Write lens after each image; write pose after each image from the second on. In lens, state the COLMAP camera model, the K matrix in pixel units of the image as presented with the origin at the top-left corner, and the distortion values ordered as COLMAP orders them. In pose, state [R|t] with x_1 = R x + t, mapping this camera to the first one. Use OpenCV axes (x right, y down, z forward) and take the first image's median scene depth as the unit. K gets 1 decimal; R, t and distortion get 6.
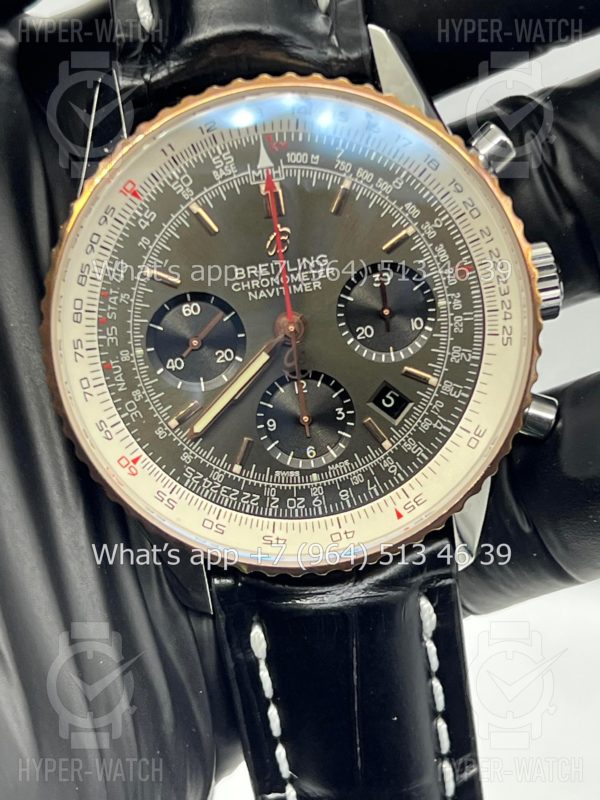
lens RADIAL K [[1920.9, 0, 294.5], [0, 1920.9, 400.7], [0, 0, 1]] dist [0.270370, 0.000000]
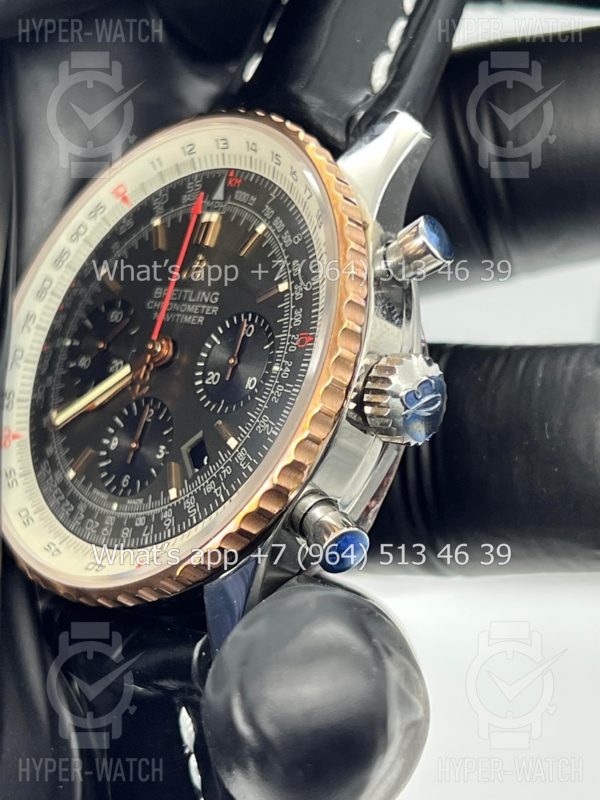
lens RADIAL K [[1920.9, 0, 299.2], [0, 1920.9, 398.1], [0, 0, 1]] dist [0.270370, 0.000000]
pose [[0.606489, 0.224690, -0.762683, 0.771520], [-0.459905, 0.881620, -0.105989, 0.051905], [0.648582, 0.415043, 0.638029, 0.440327]]
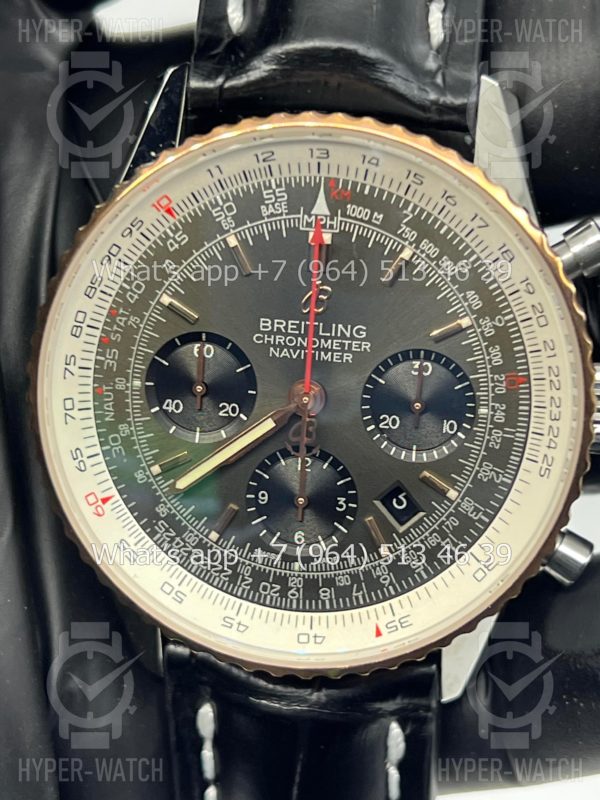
lens RADIAL K [[1920.9, 0, 292.7], [0, 1920.9, 403.9], [0, 0, 1]] dist [0.270370, 0.000000]
pose [[0.963561, 0.239664, -0.118795, 0.096461], [-0.231033, 0.969487, 0.081964, -0.105396], [0.134814, -0.051531, 0.989530, 0.127281]]
